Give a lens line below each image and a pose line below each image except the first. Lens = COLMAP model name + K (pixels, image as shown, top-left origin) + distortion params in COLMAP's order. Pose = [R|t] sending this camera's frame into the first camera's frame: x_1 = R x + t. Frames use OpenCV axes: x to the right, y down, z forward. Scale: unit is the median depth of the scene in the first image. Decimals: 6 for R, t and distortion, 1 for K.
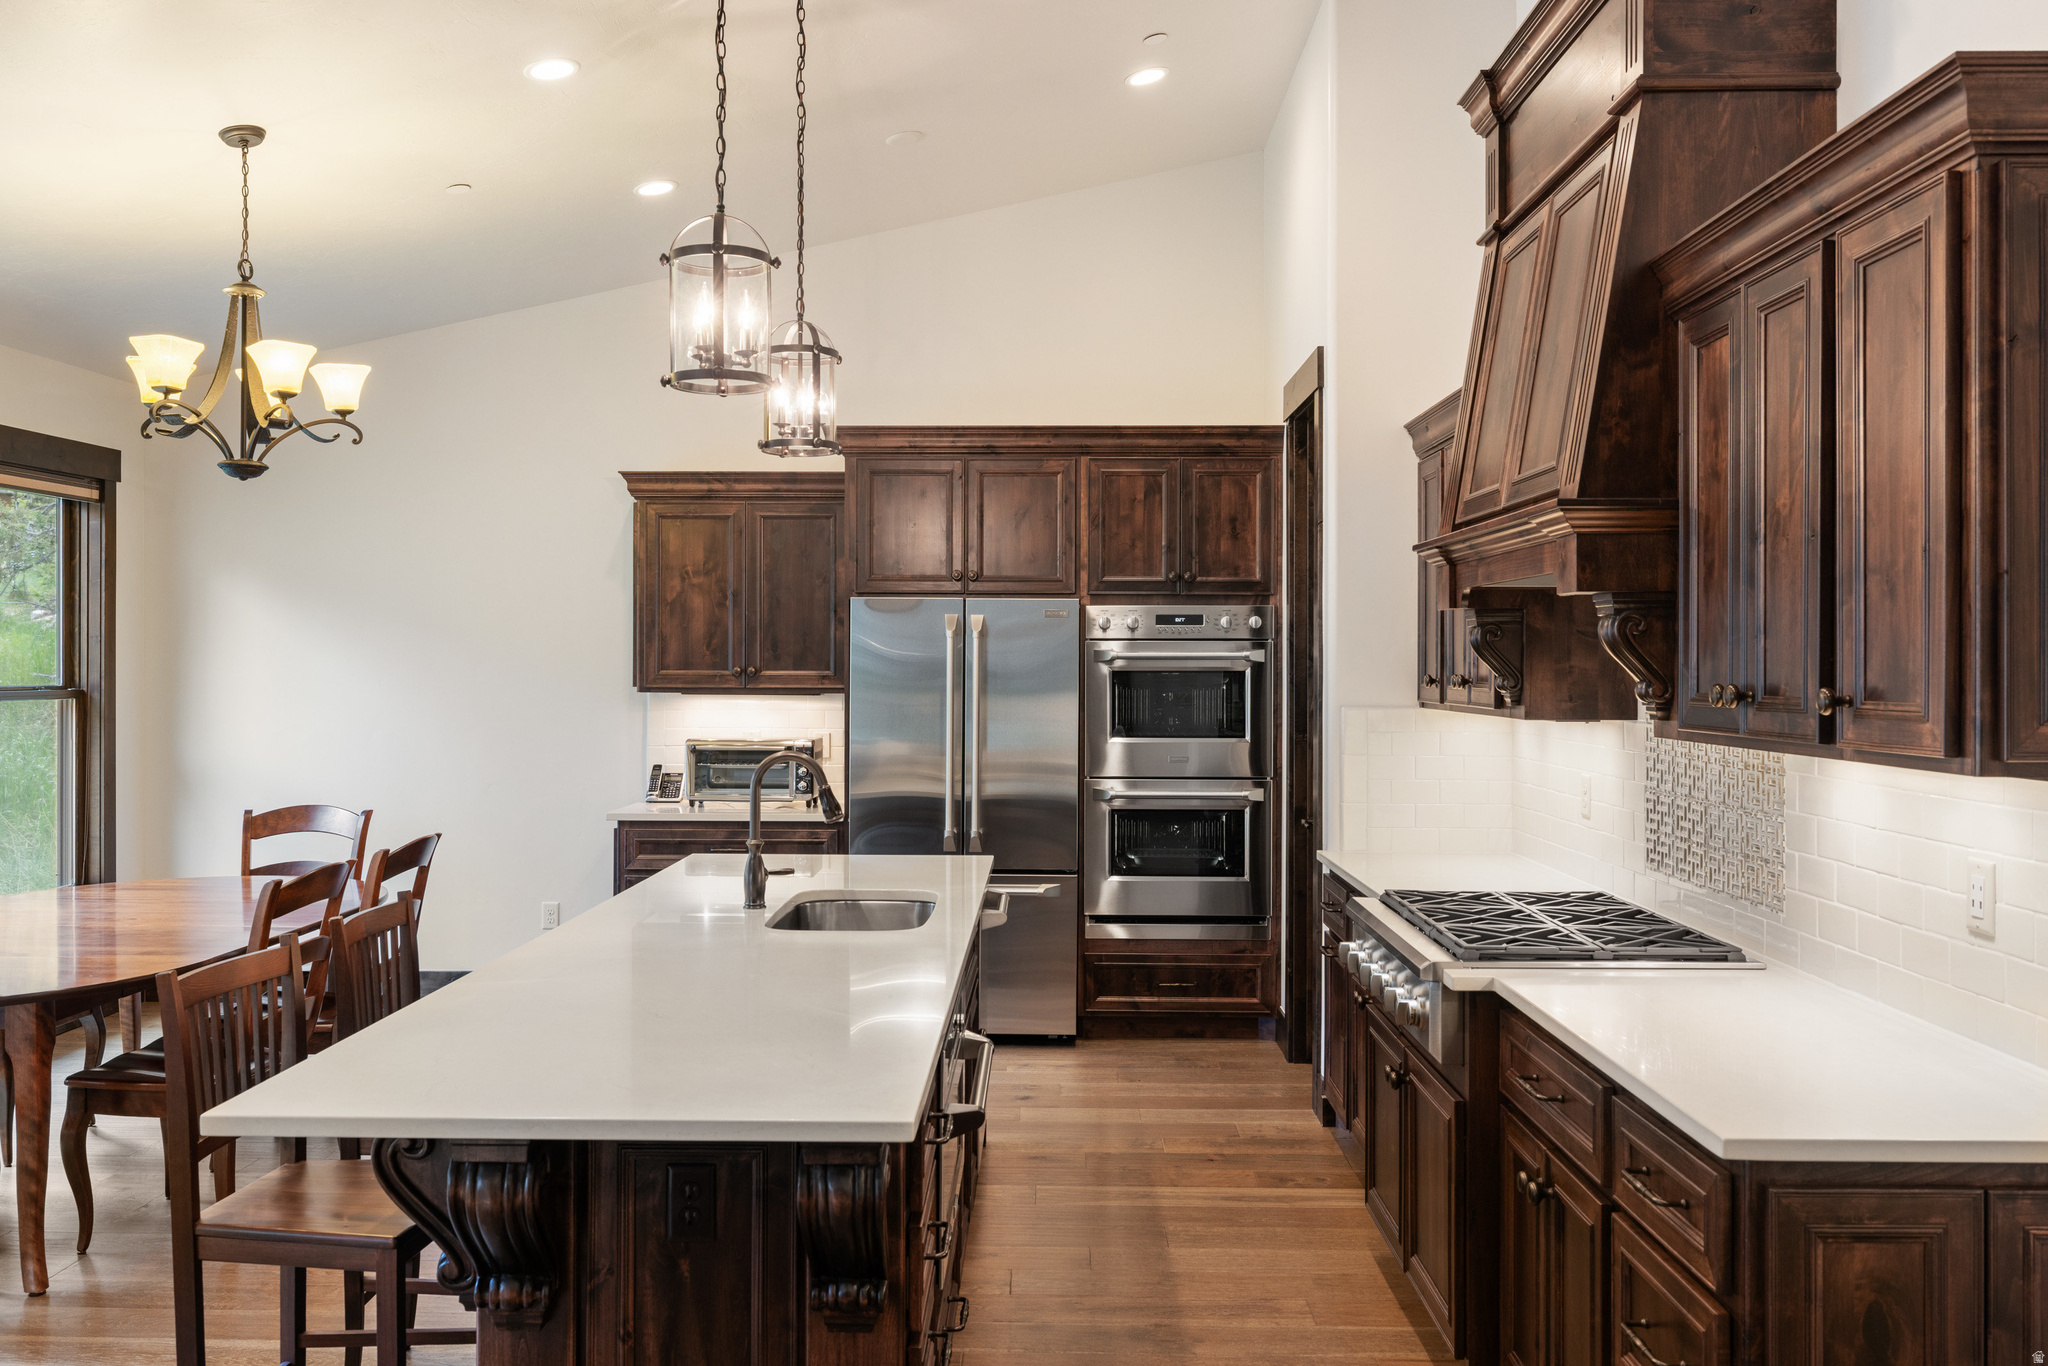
lens RADIAL K [[1620.4, 0, 1005.8], [0, 1620.4, 674.6], [0, 0, 1]] dist [-0.006294, -0.002940]
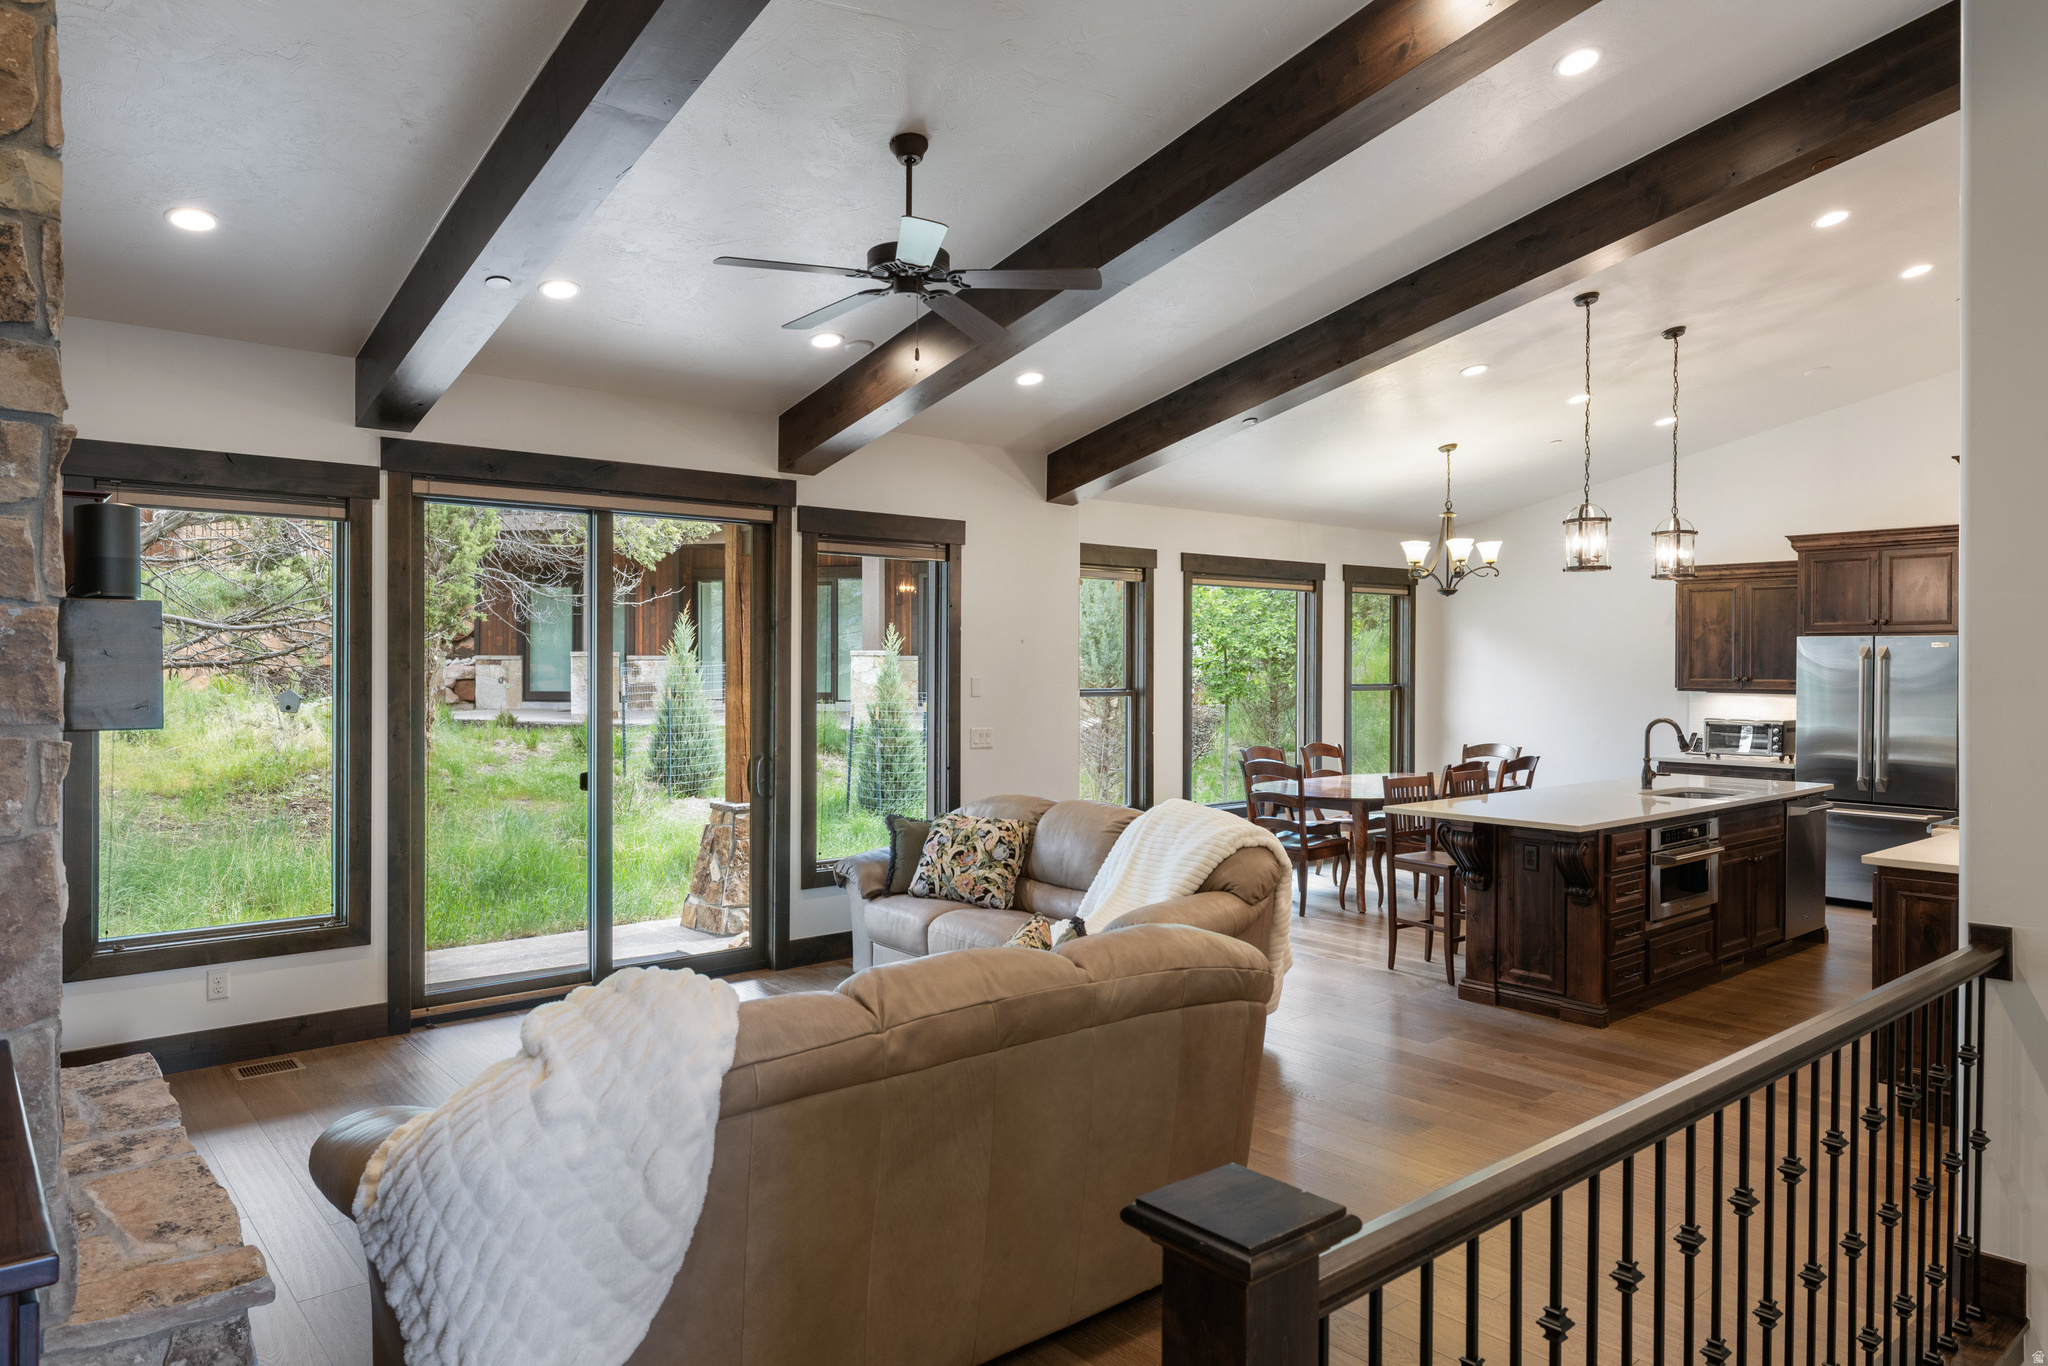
lens RADIAL K [[1257.5, 0, 1032.9], [0, 1257.5, 677.4], [0, 0, 1]] dist [-0.003364, 0.000534]
pose [[0.666939, 0.006690, -0.745083, 0.353205], [-0.005544, 0.999977, 0.004015, -0.005854], [0.745092, 0.001453, 0.666960, -0.479234]]
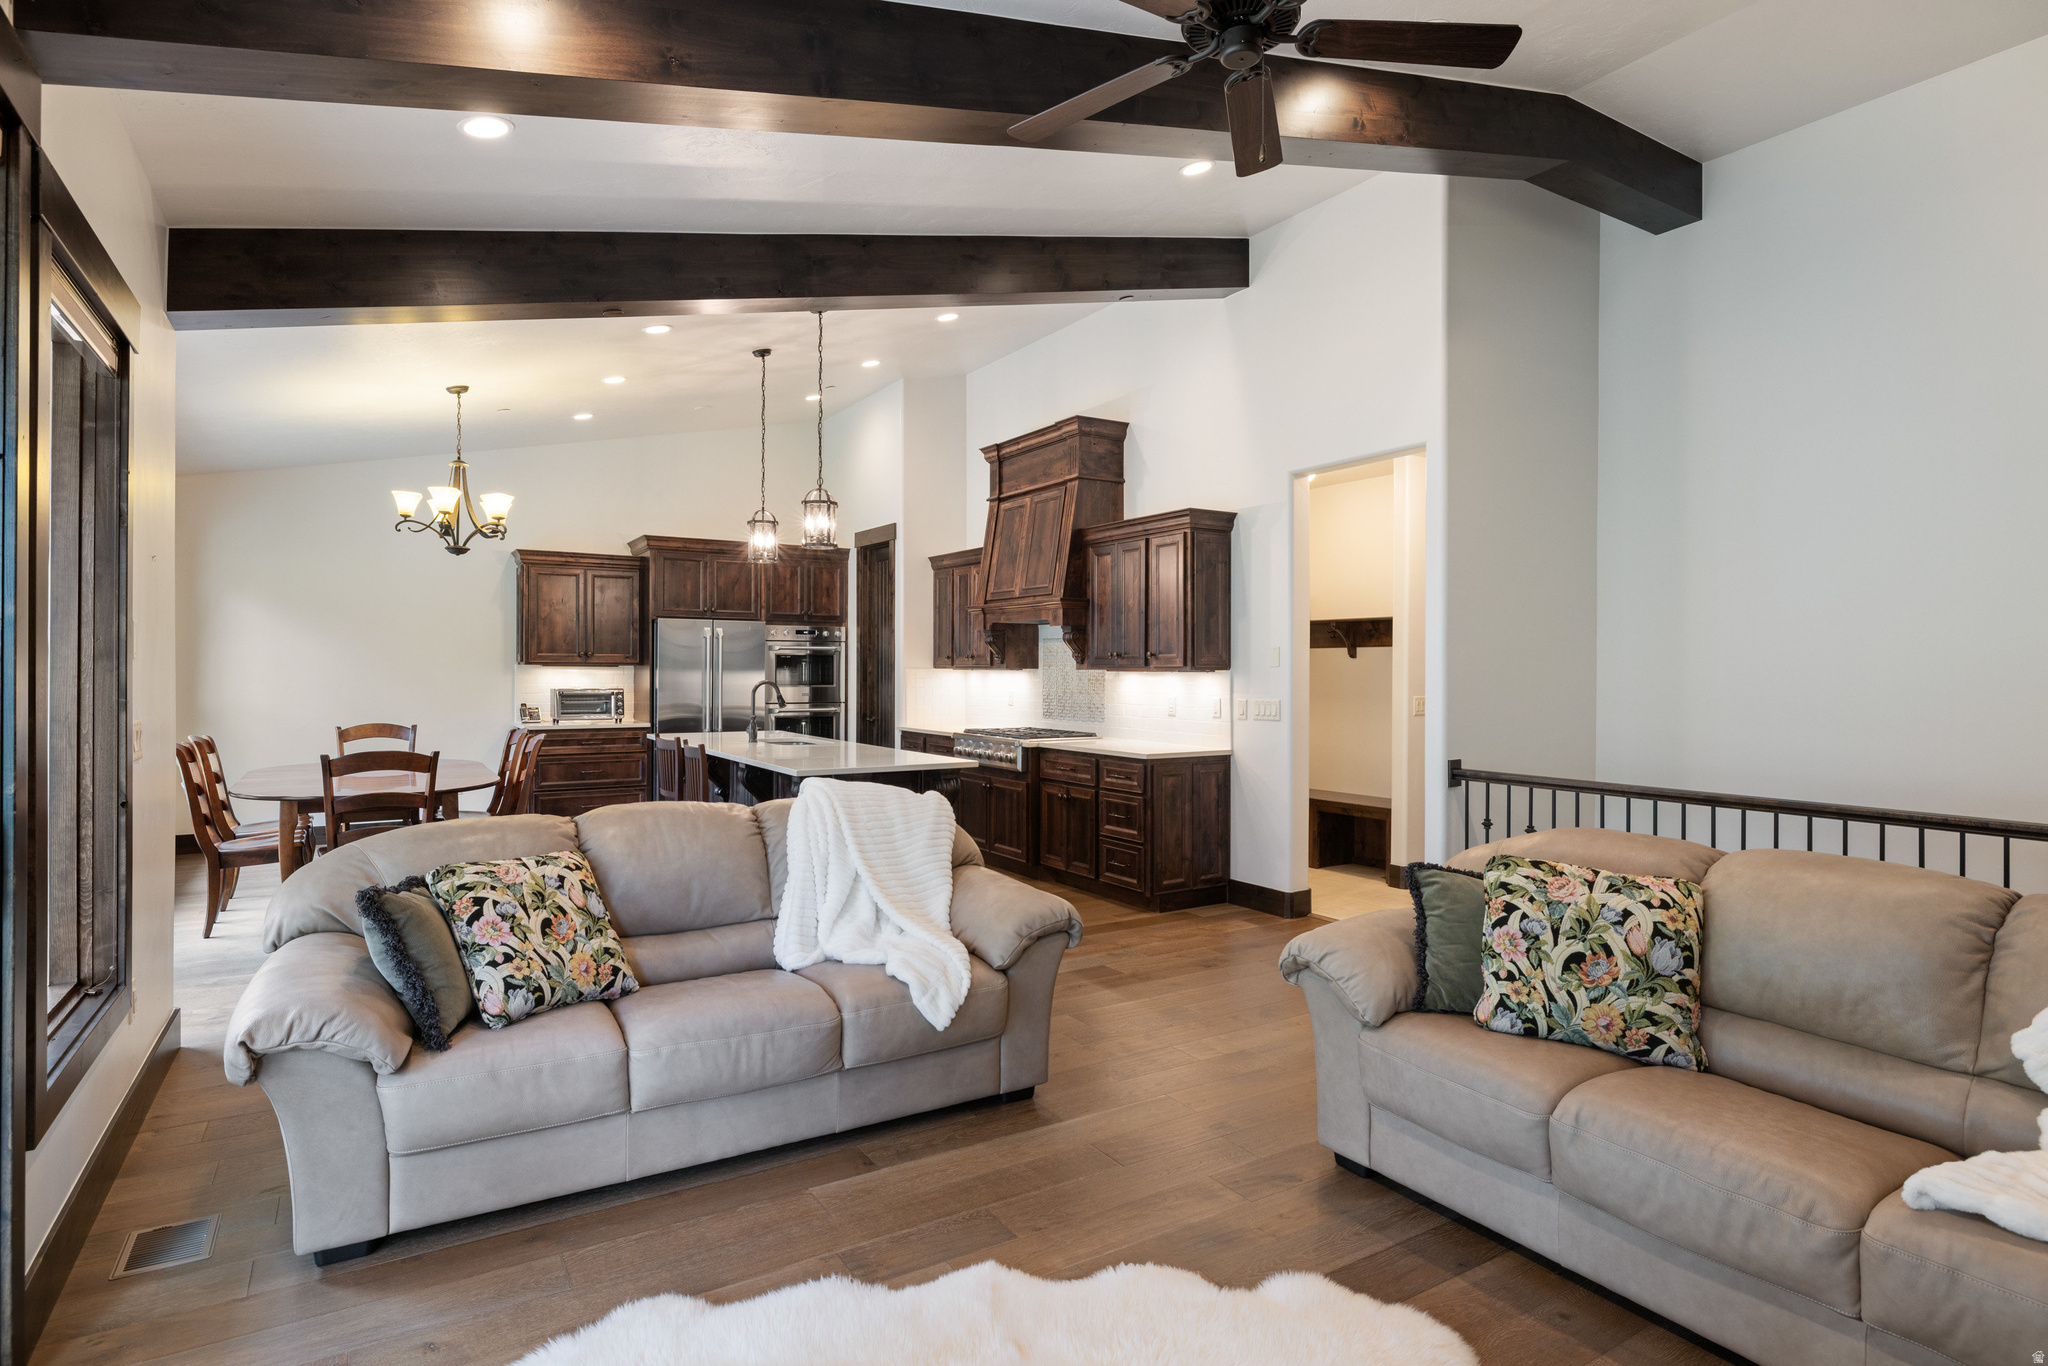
lens RADIAL K [[1046.0, 0, 1000.7], [0, 1046.0, 670.5], [0, 0, 1]] dist [-0.004988, -0.000253]
pose [[0.844675, 0.000895, 0.535280, -0.443912], [0.001203, 0.999993, -0.003571, 0.024274], [-0.535279, 0.003660, 0.844667, -0.369596]]
